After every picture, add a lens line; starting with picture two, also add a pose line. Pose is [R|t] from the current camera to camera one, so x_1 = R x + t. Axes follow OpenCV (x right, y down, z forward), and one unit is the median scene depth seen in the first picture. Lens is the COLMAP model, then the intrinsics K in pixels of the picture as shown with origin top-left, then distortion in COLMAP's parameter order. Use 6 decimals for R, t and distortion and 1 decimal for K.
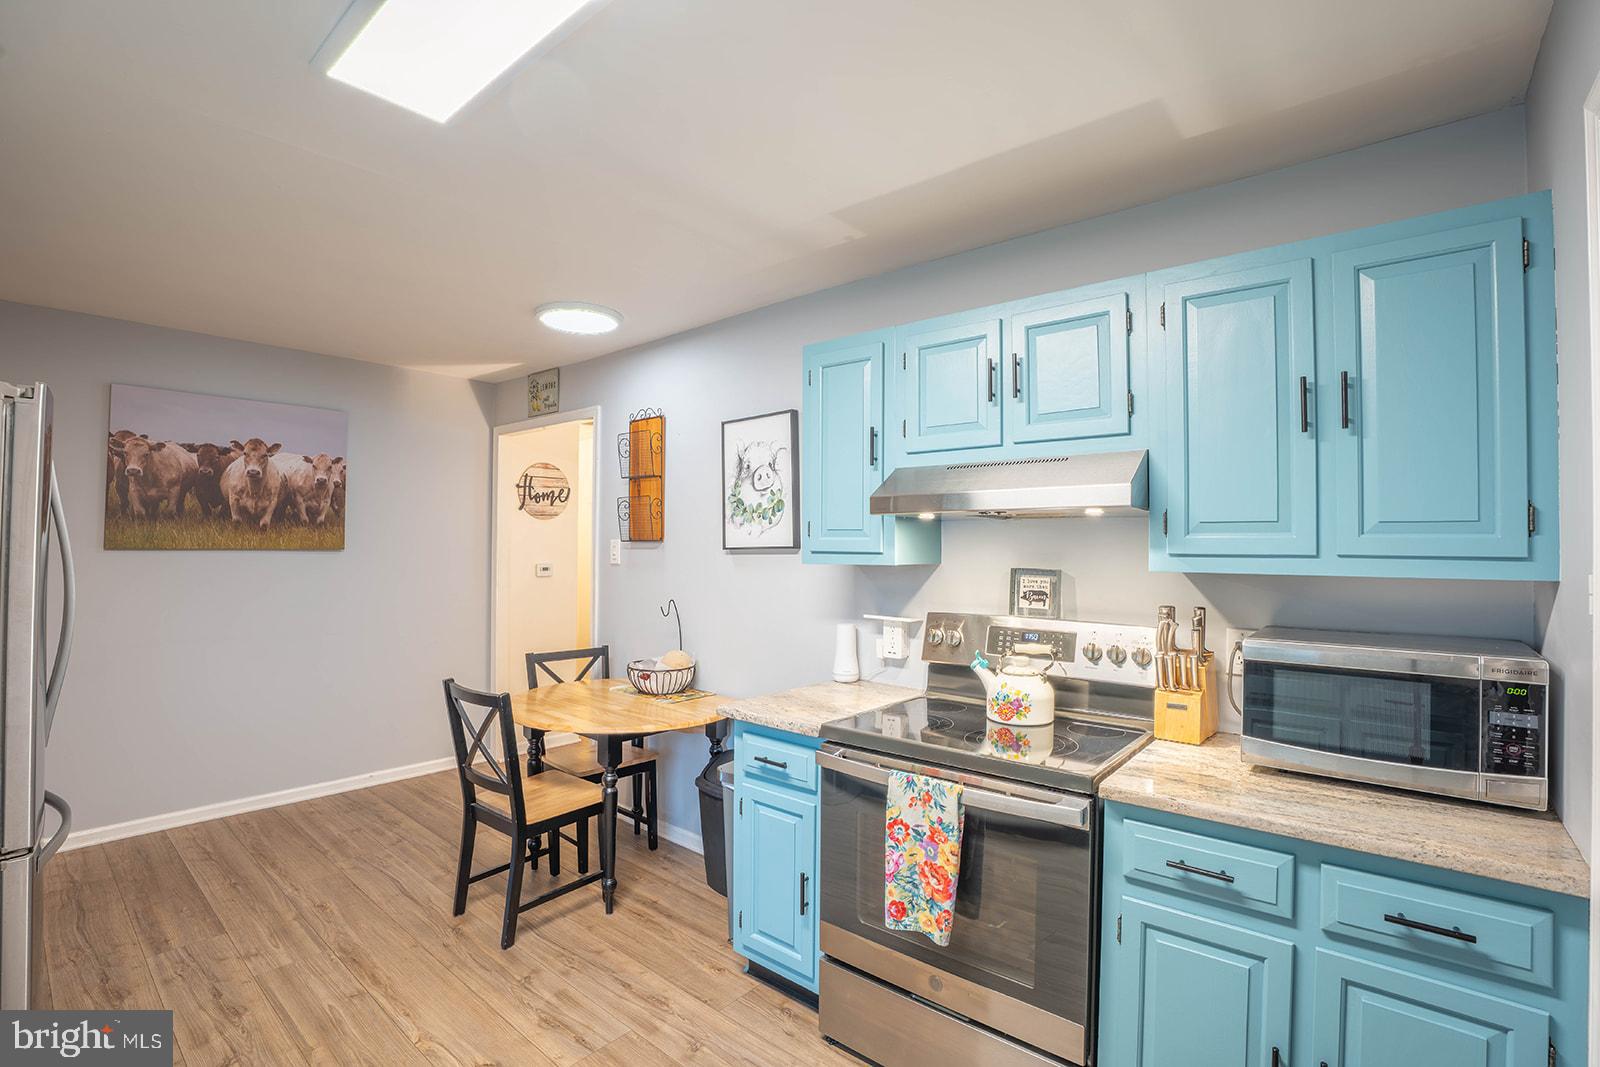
lens RADIAL K [[734.5, 0, 798.3], [0, 734.5, 534.3], [0, 0, 1]] dist [-0.075101, 0.019350]
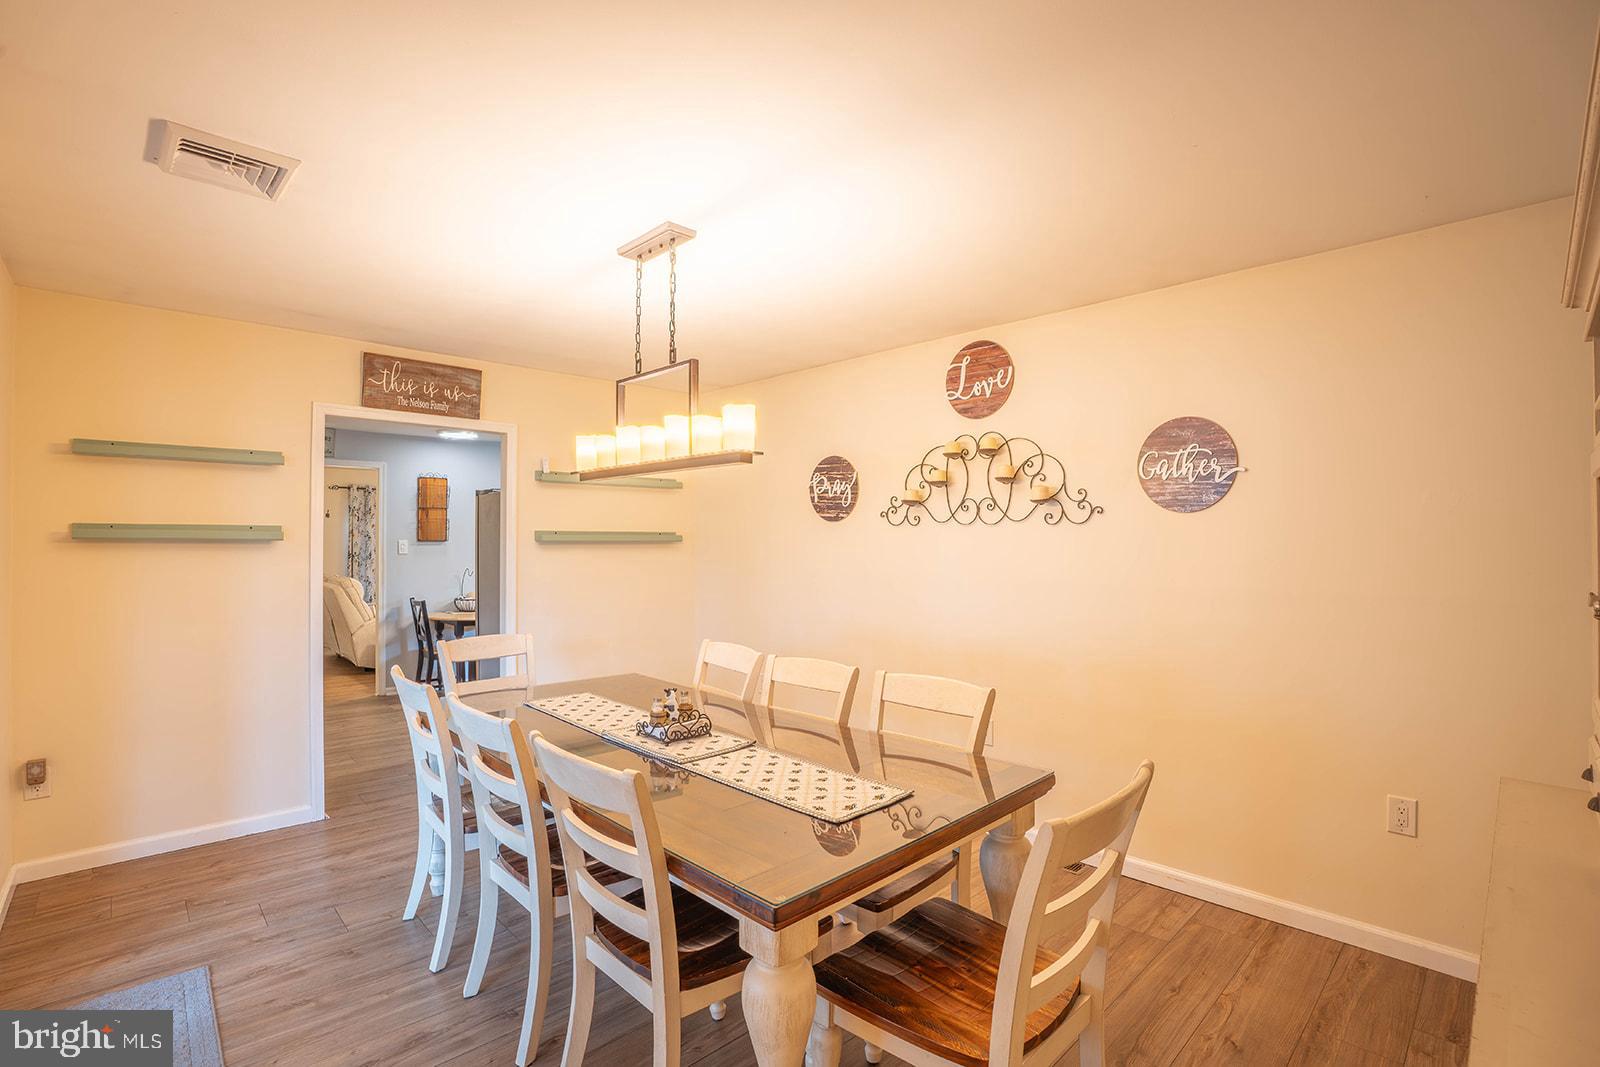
lens RADIAL K [[734.5, 0, 798.3], [0, 734.5, 534.3], [0, 0, 1]] dist [-0.075101, 0.019350]
pose [[0.102213, 0.002171, 0.994760, -2.062720], [-0.011906, 0.999929, -0.000959, -0.018274], [-0.994691, -0.011746, 0.102231, -0.168887]]
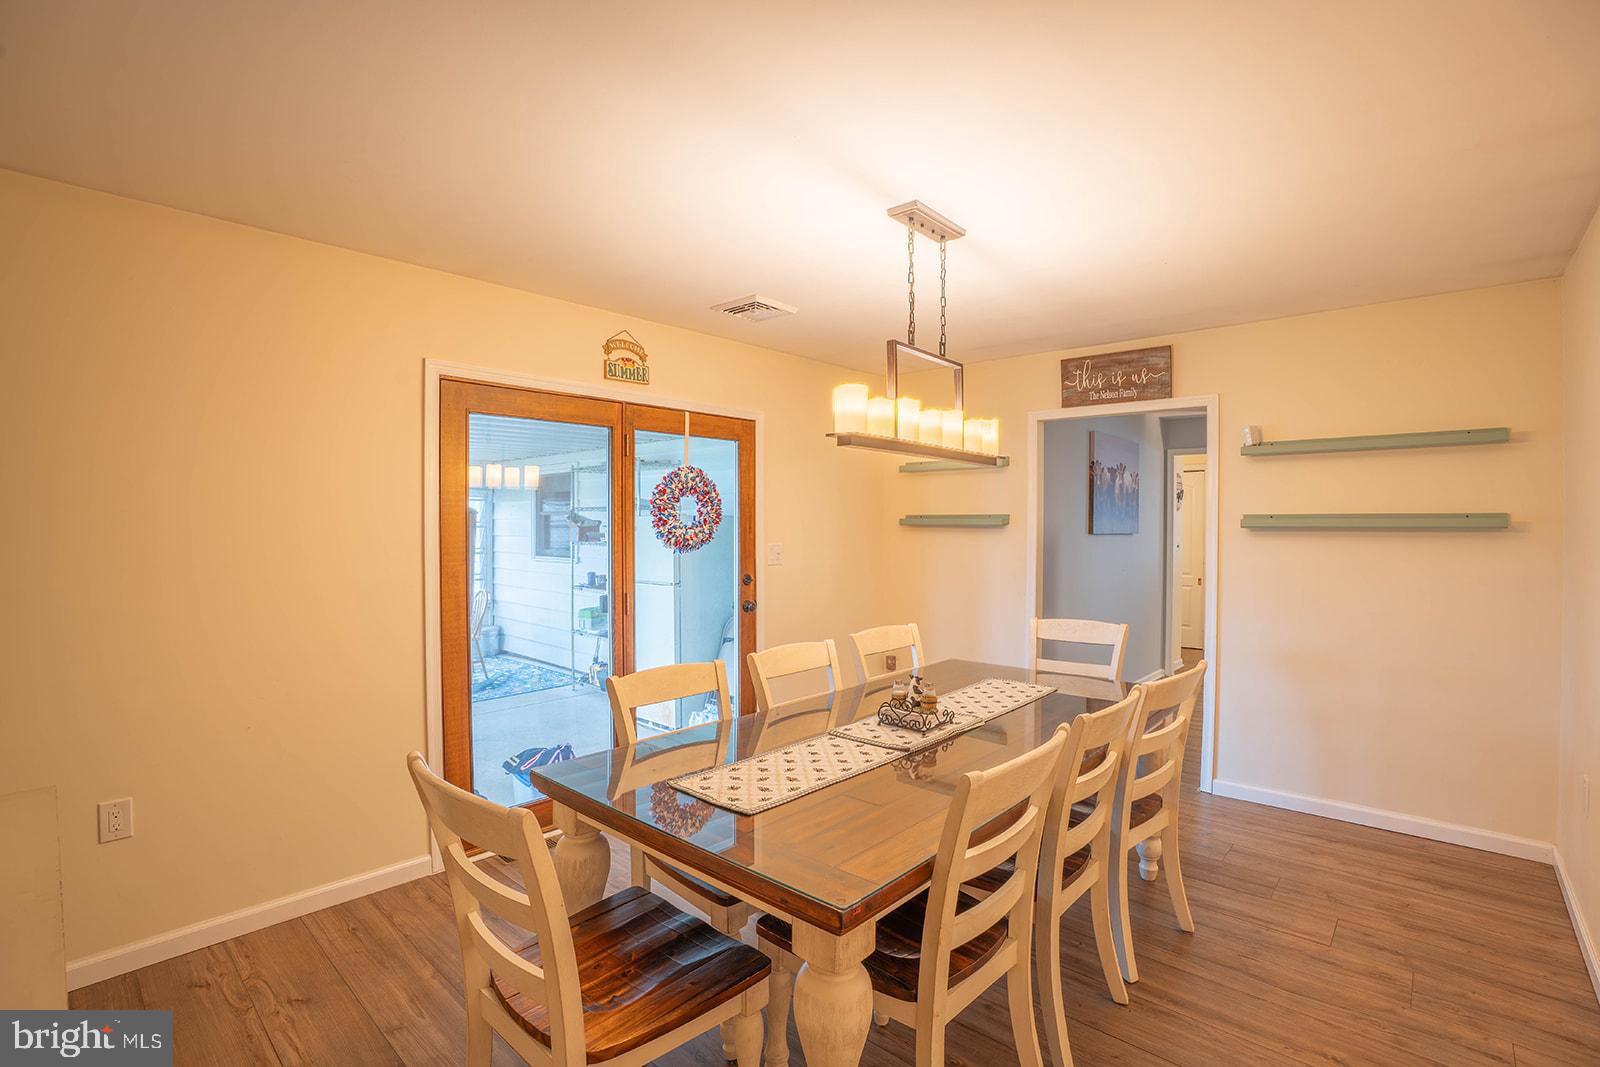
lens RADIAL K [[734.5, 0, 798.3], [0, 734.5, 534.3], [0, 0, 1]] dist [-0.075101, 0.019350]
pose [[0.999186, -0.004974, -0.040036, -1.471144], [0.005928, 0.999700, 0.023747, -0.020226], [0.039906, -0.023965, 0.998916, -0.659220]]
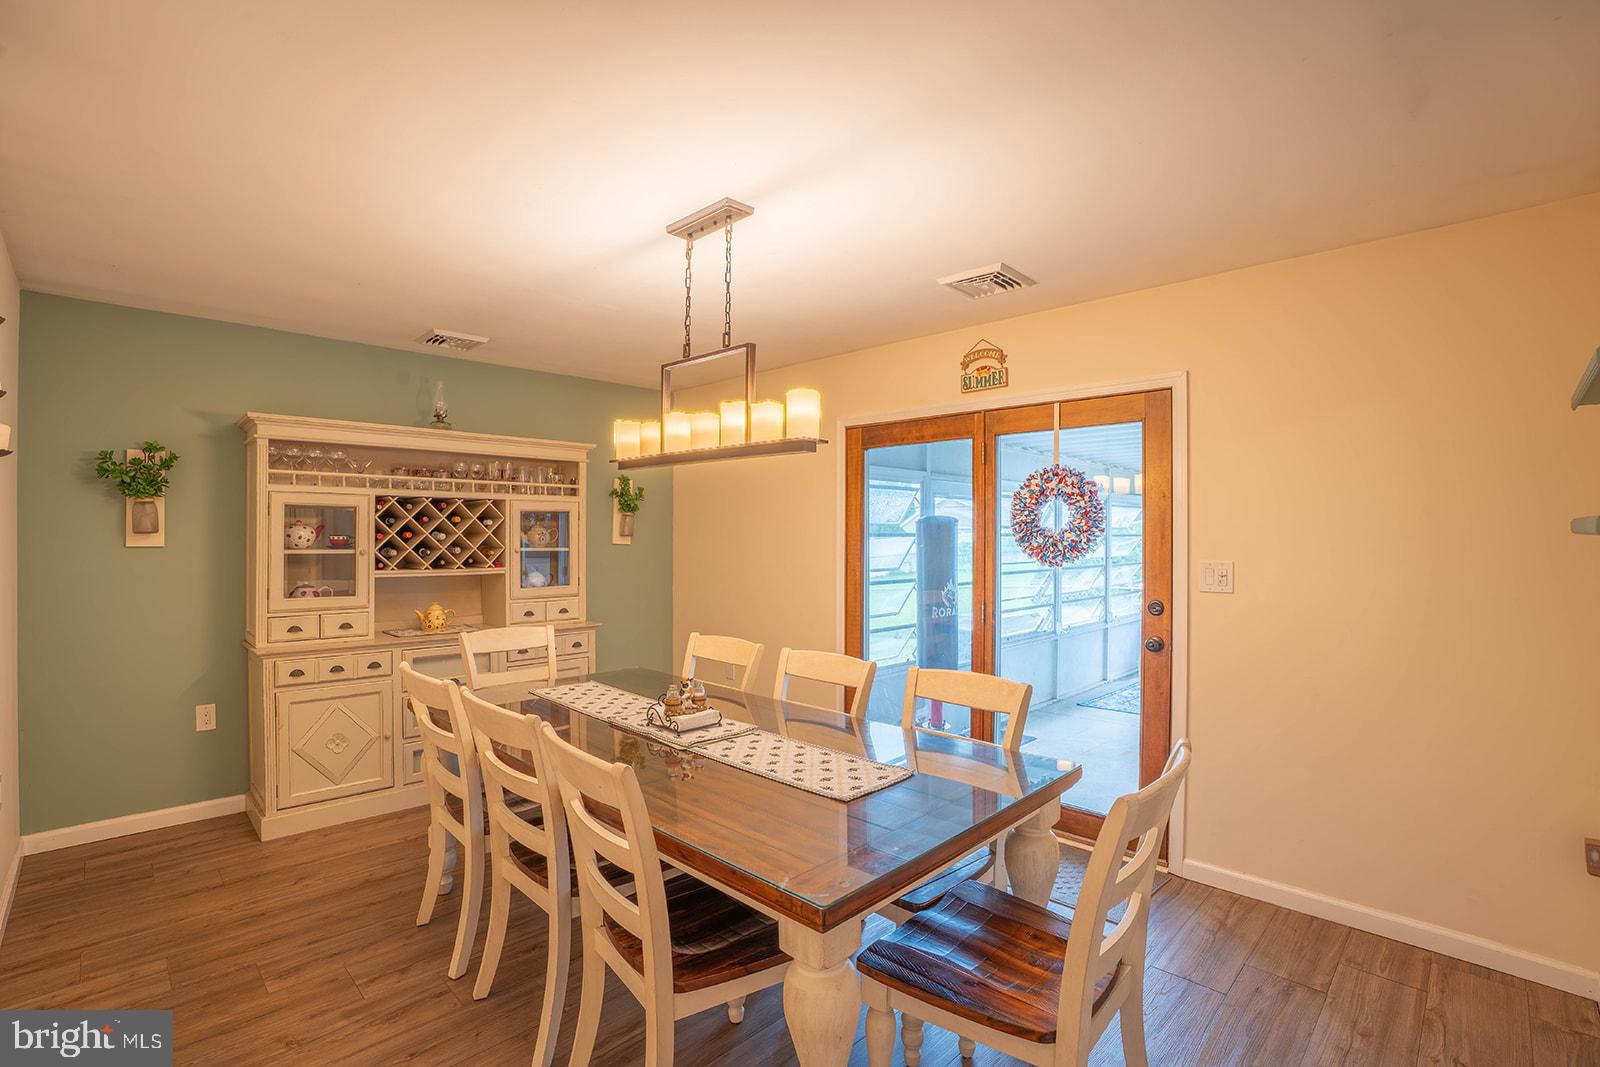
lens RADIAL K [[734.5, 0, 798.3], [0, 734.5, 534.3], [0, 0, 1]] dist [-0.075101, 0.019350]
pose [[-0.079070, -0.003962, -0.996861, -0.708385], [0.007698, 0.999960, -0.004585, -0.005633], [0.996839, -0.008036, -0.079036, 0.180377]]
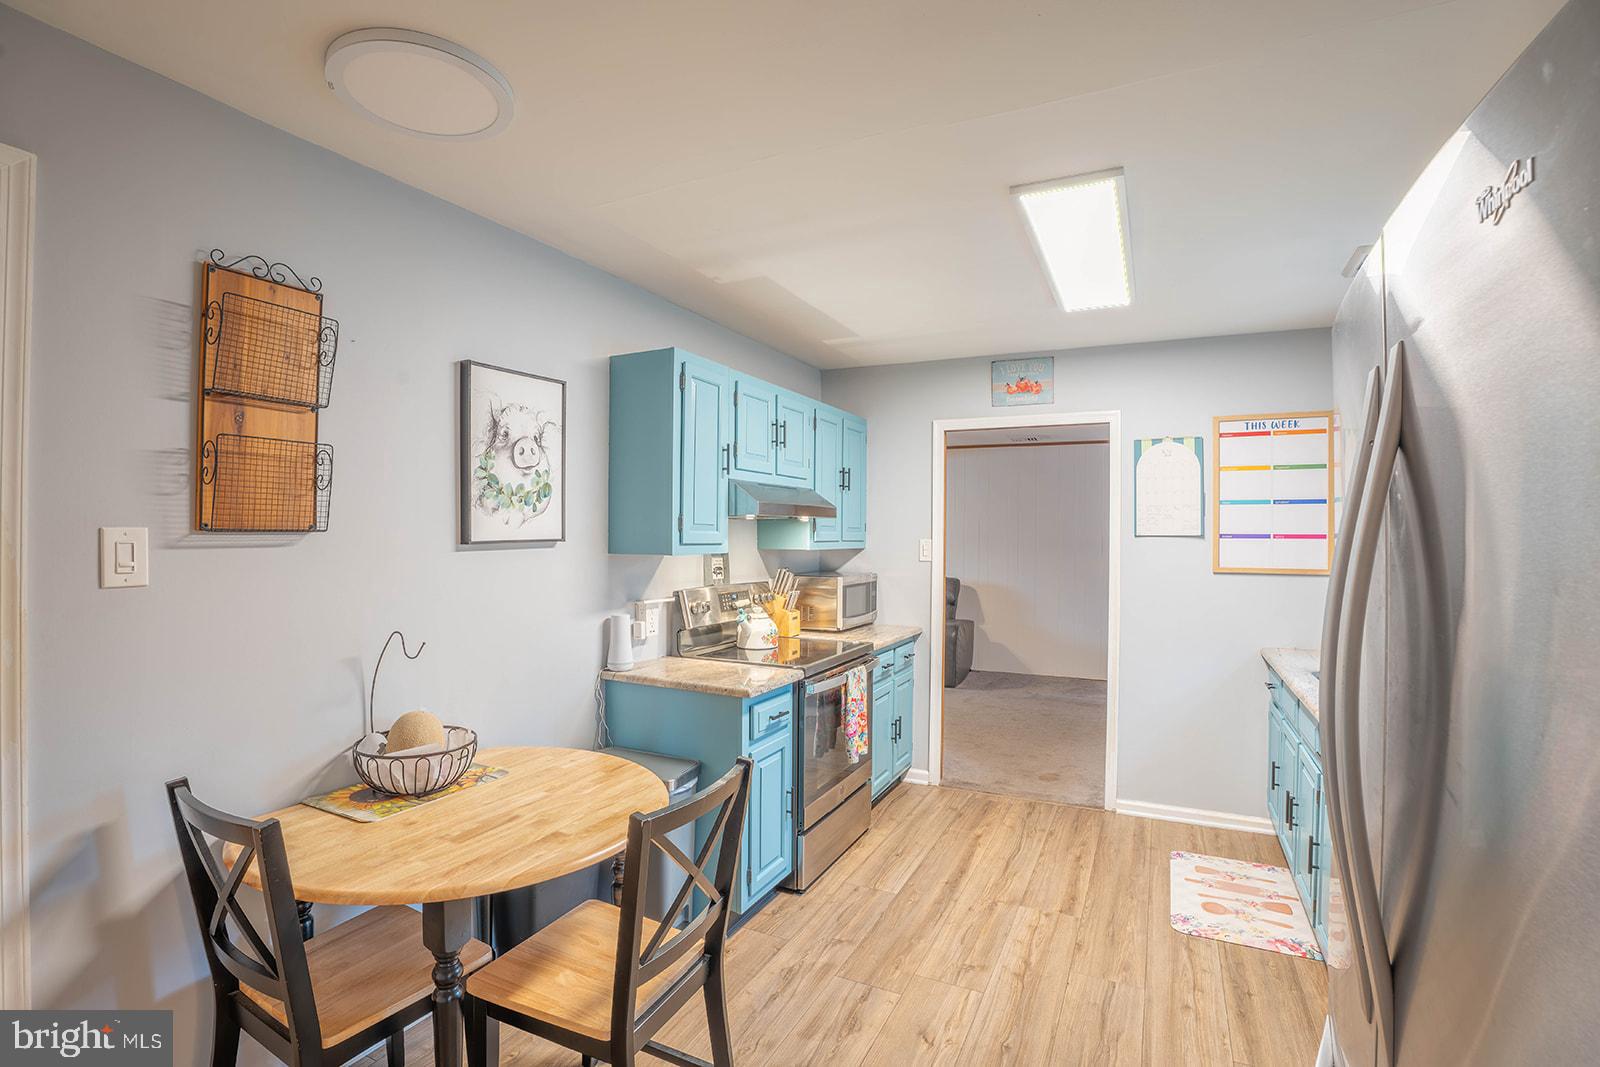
lens RADIAL K [[734.5, 0, 798.3], [0, 734.5, 534.3], [0, 0, 1]] dist [-0.075101, 0.019350]
pose [[-0.233671, -0.007617, 0.972286, -0.764969], [-0.022765, 0.999738, 0.002361, 0.002149], [-0.972049, -0.021583, -0.233784, 0.778737]]
